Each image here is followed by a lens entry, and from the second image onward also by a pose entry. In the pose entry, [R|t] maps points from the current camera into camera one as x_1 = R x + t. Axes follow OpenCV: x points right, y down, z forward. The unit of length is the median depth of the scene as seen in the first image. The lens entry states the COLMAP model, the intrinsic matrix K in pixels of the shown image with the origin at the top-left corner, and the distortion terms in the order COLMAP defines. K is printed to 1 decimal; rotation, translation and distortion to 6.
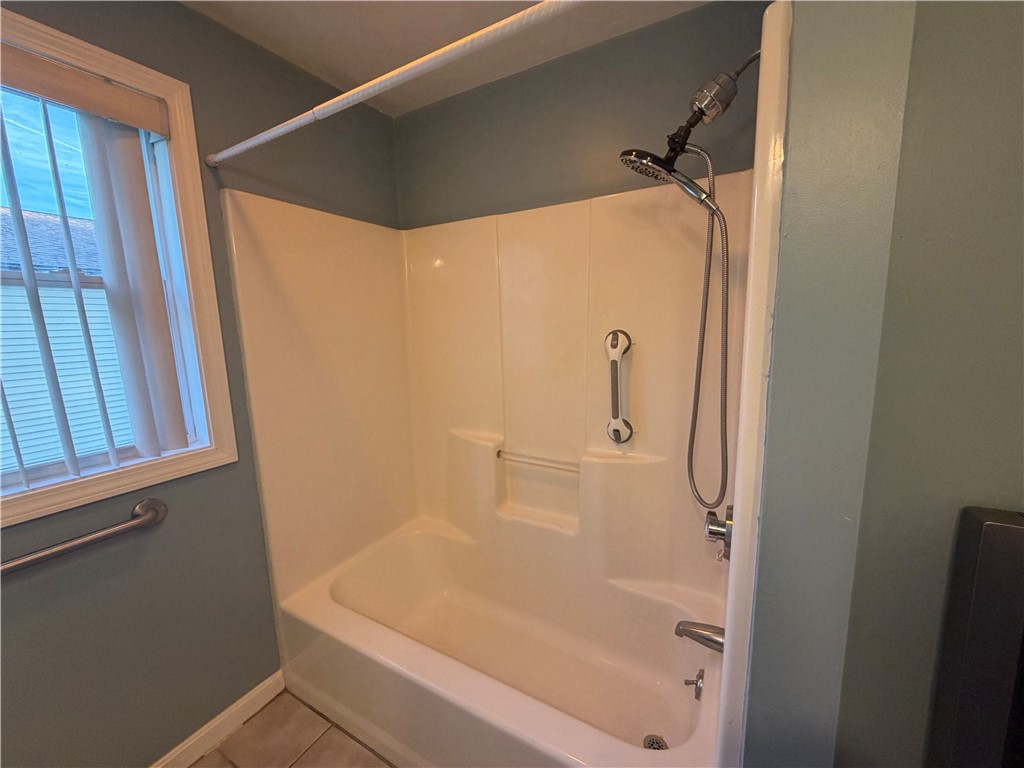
lens RADIAL K [[406.6, 0, 512.0], [0, 406.6, 384.0], [0, 0, 1]] dist [-0.000087, 0.000036]
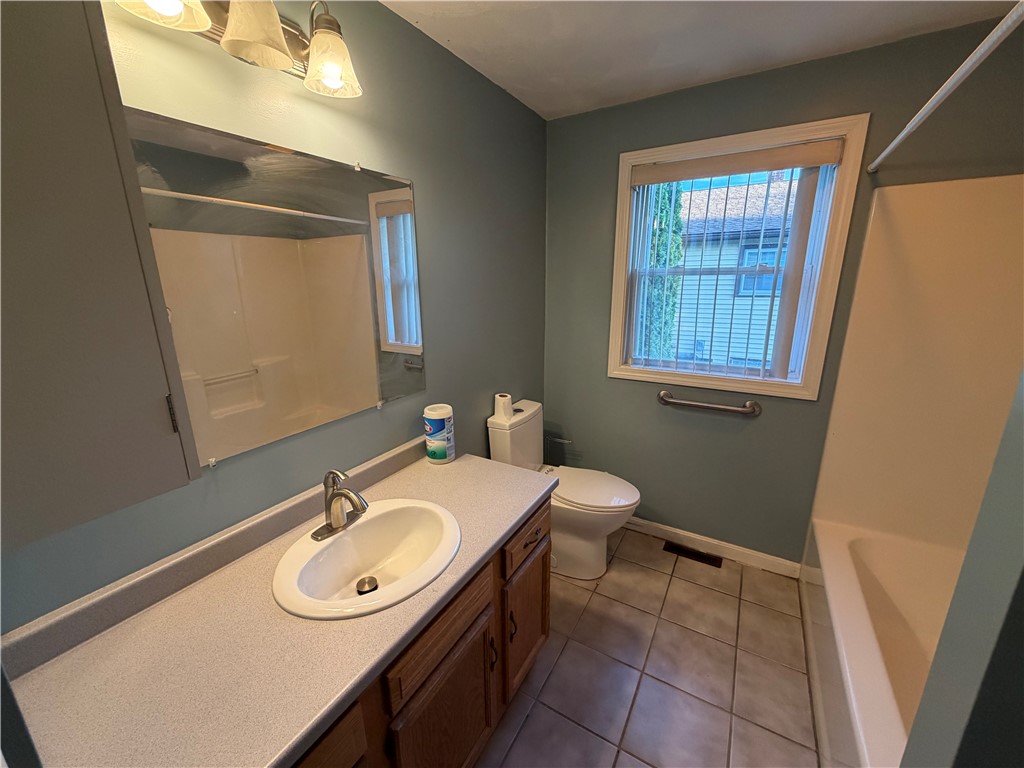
lens RADIAL K [[406.6, 0, 512.0], [0, 406.6, 384.0], [0, 0, 1]] dist [-0.000087, 0.000036]
pose [[-0.026361, 0.274924, -0.961104, 0.671589], [-0.142648, 0.950565, 0.275822, -0.097511], [0.989422, 0.144371, 0.014160, -0.028520]]
